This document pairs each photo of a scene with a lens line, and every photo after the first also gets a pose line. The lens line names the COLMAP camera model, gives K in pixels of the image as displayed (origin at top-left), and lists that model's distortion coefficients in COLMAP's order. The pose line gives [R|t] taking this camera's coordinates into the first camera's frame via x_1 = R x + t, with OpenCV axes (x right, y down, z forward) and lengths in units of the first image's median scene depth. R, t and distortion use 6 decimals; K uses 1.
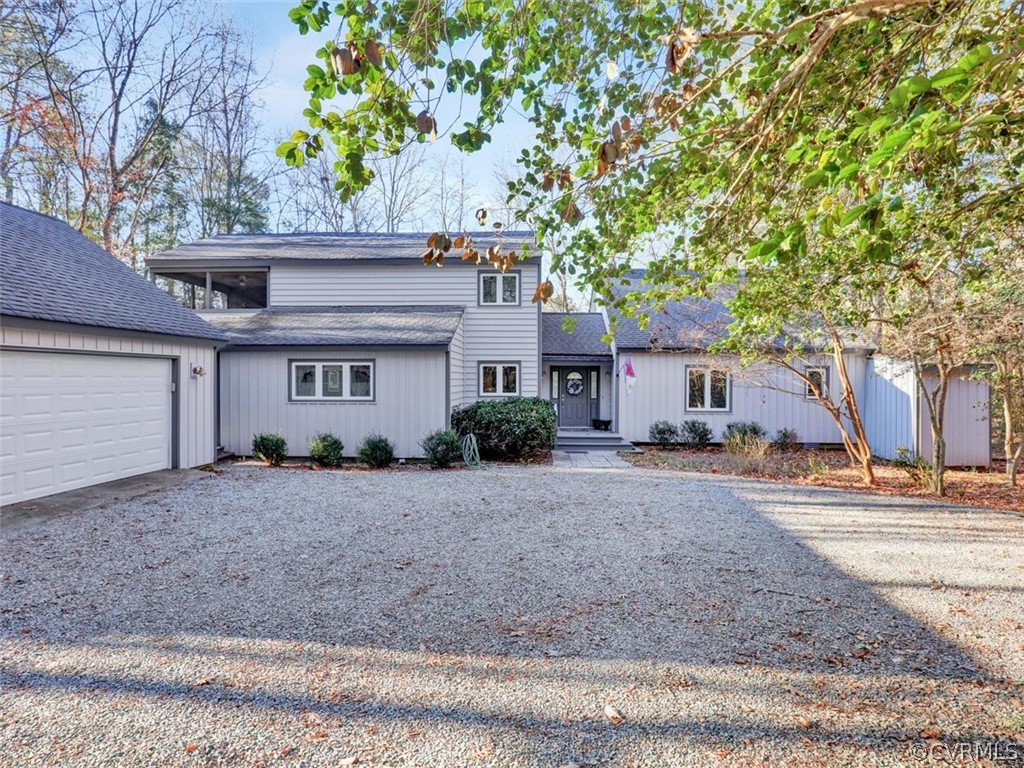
lens RADIAL K [[533.1, 0, 525.9], [0, 533.1, 383.1], [0, 0, 1]] dist [-0.016421, -0.000050]
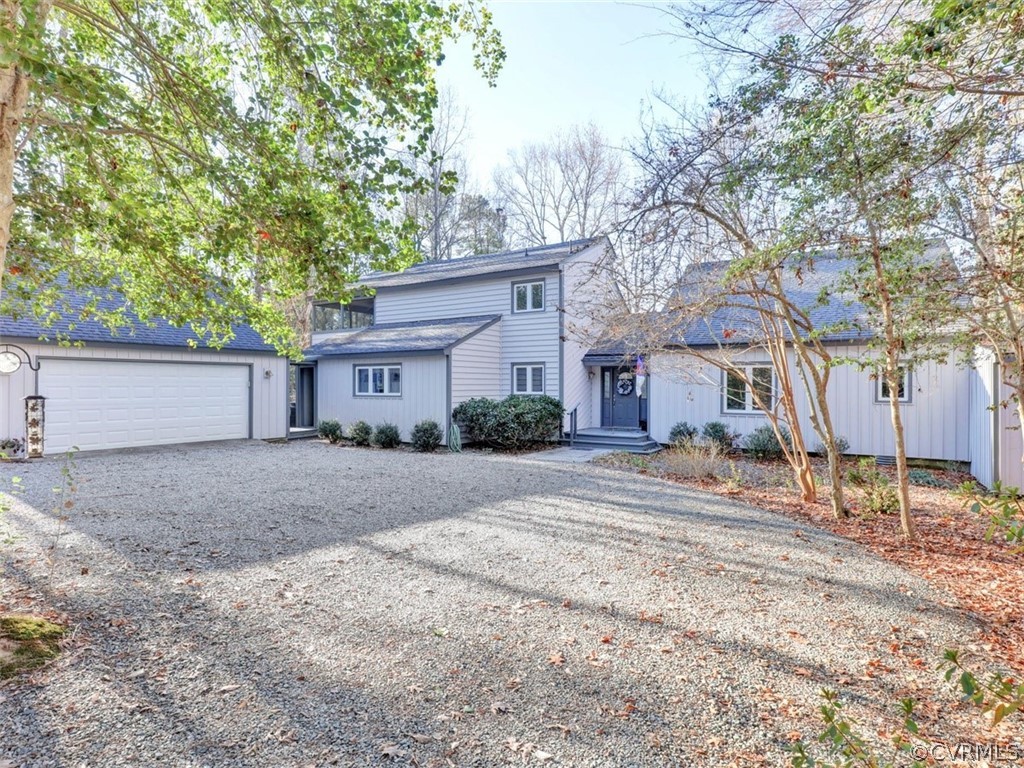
lens RADIAL K [[533.1, 0, 525.9], [0, 533.1, 383.1], [0, 0, 1]] dist [-0.016421, -0.000050]
pose [[0.875925, -0.001773, -0.482444, 0.568383], [-0.001504, 0.999978, -0.006405, 0.009267], [0.482445, 0.006335, 0.875903, 0.043737]]
